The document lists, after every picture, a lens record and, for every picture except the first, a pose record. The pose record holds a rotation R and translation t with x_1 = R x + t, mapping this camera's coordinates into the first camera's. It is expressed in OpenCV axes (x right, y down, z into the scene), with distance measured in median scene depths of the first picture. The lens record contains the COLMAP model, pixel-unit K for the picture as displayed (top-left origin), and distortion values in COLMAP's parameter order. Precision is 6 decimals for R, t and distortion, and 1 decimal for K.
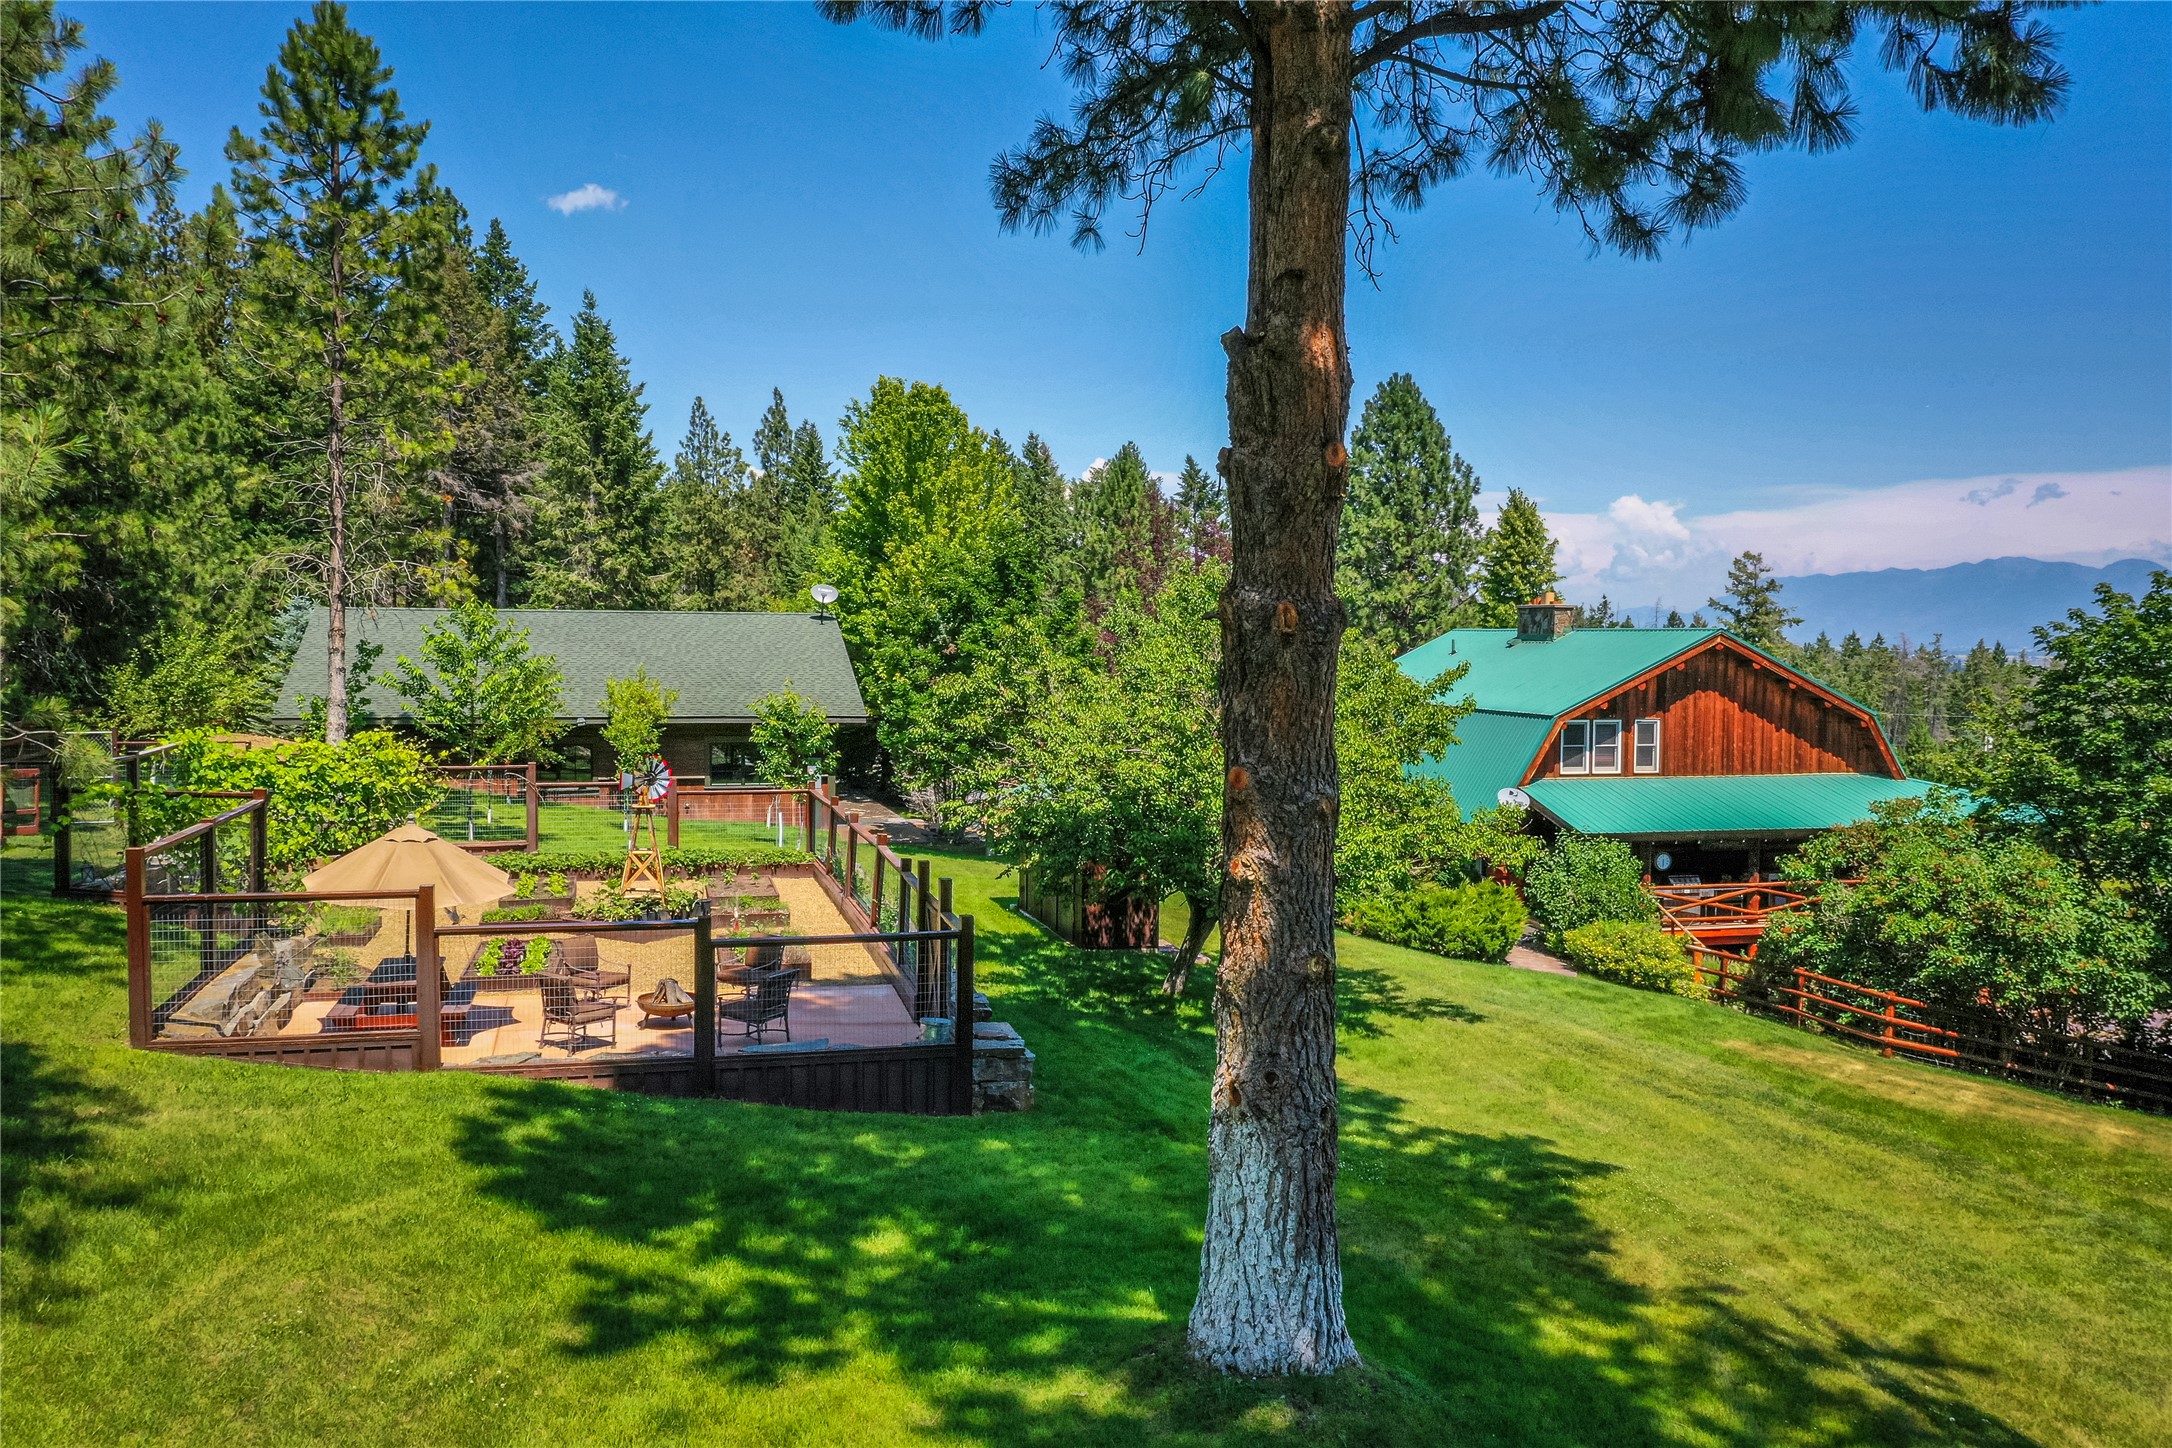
lens RADIAL K [[1739.4, 0, 1069.8], [0, 1739.4, 712.0], [0, 0, 1]] dist [-0.003866, -0.009377]
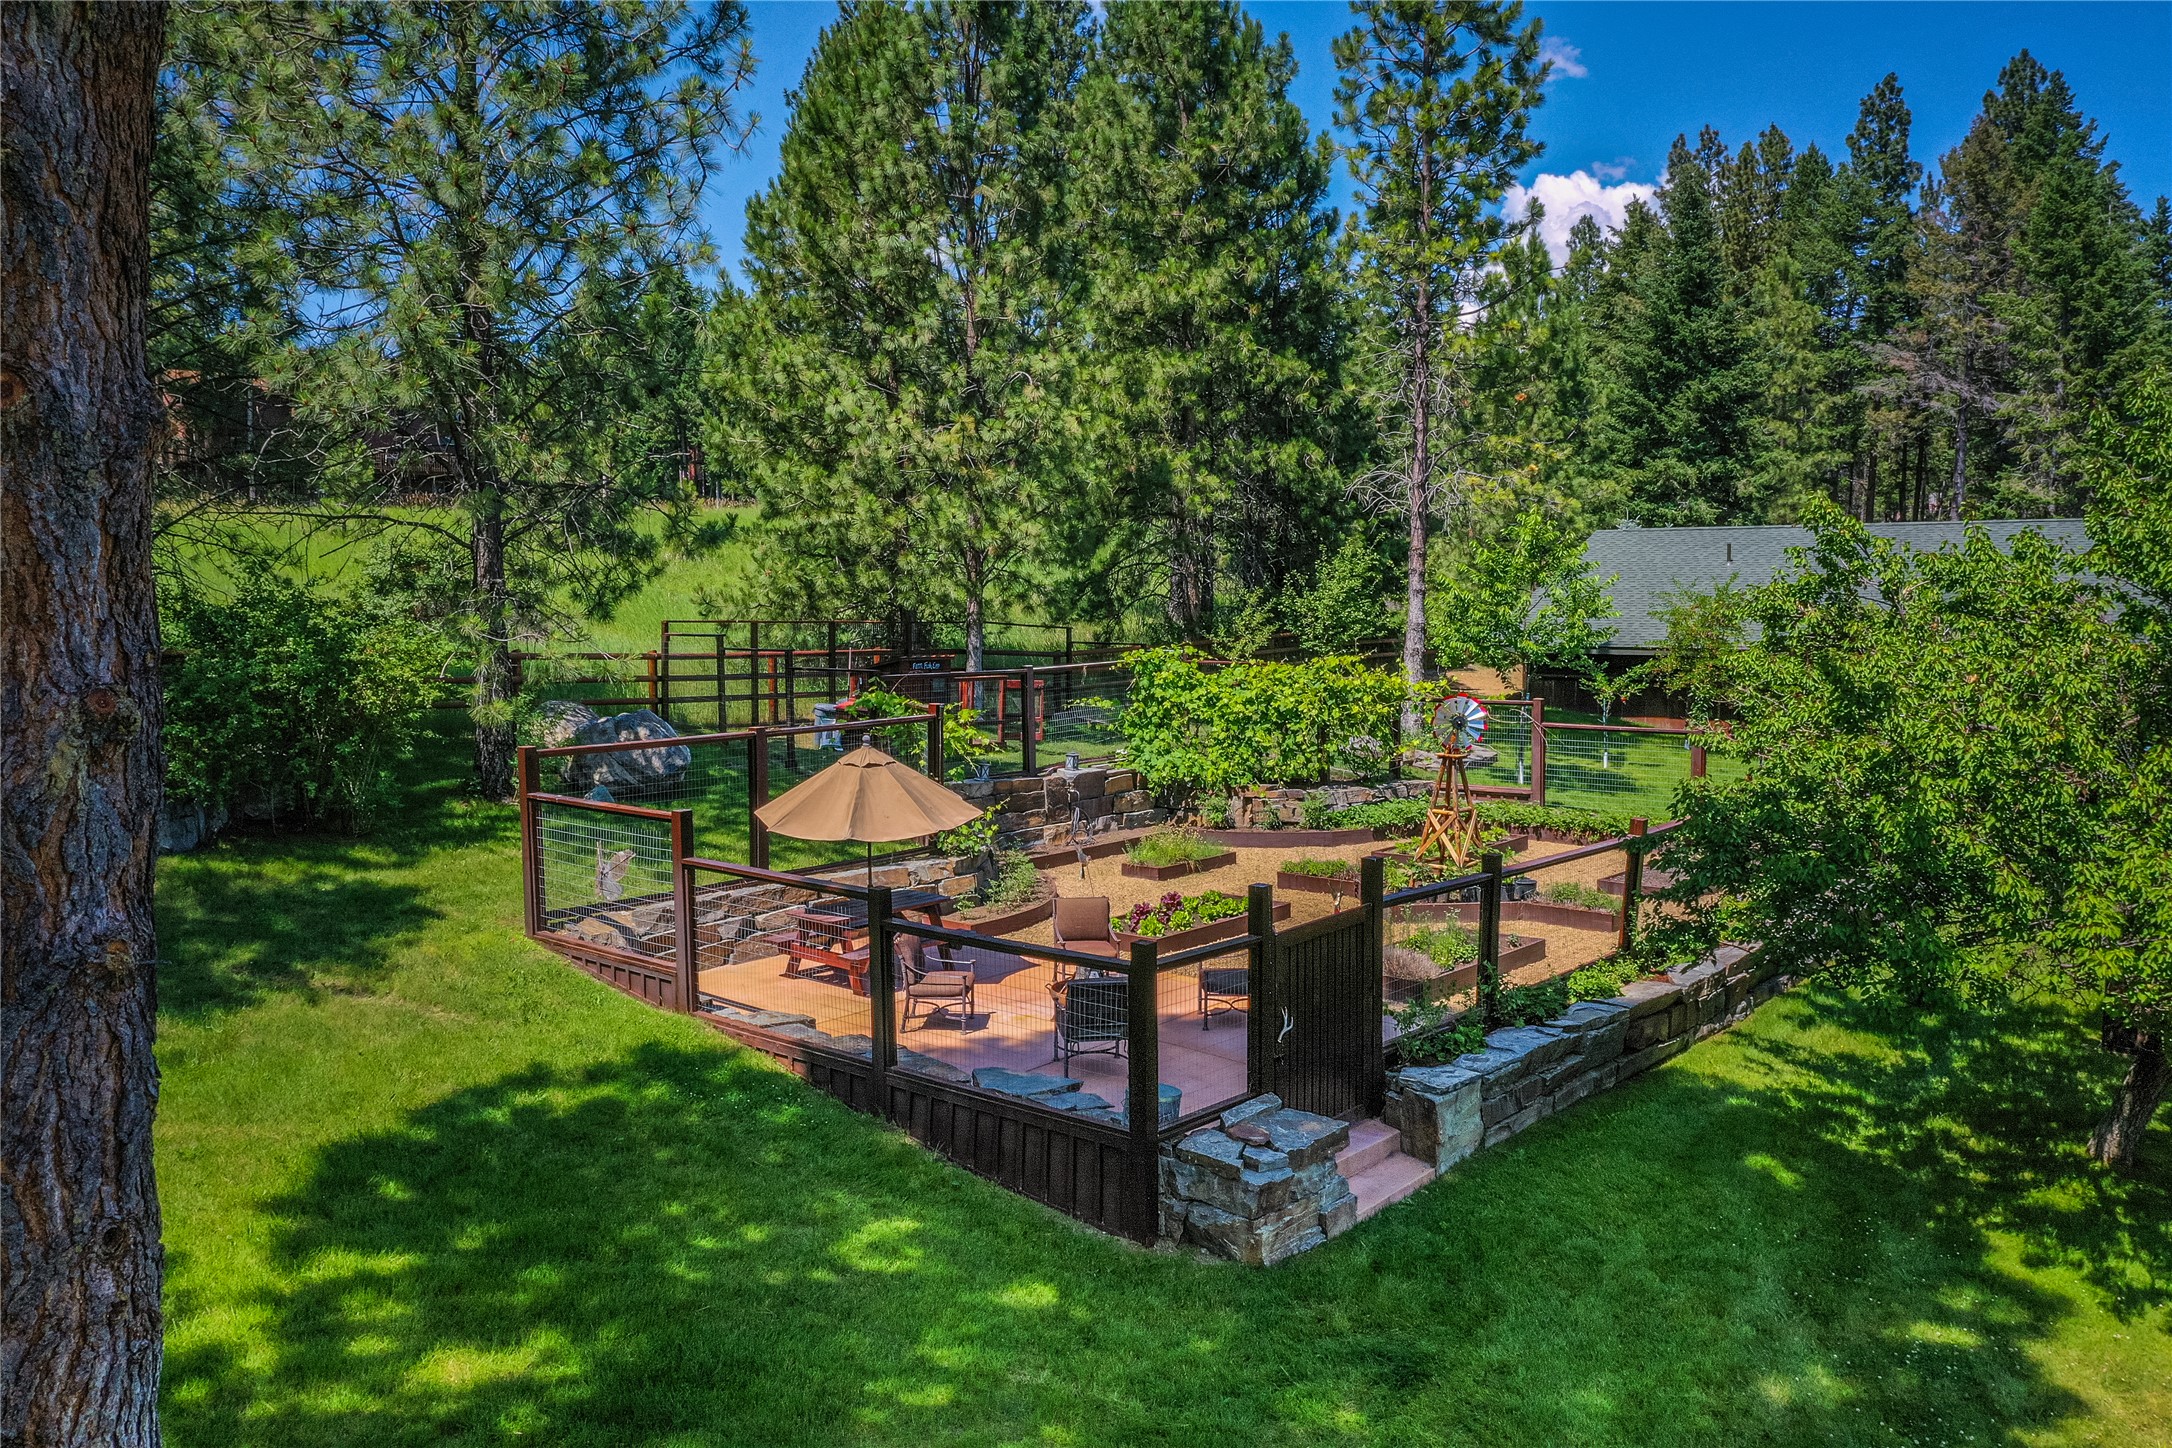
lens RADIAL K [[1739.4, 0, 1086.5], [0, 1739.4, 714.7], [0, 0, 1]] dist [-0.003866, -0.009377]
pose [[0.592296, 0.044786, -0.804475, 0.597658], [-0.018139, 0.998942, 0.042258, 0.015932], [0.805516, -0.010437, 0.592482, 0.820177]]
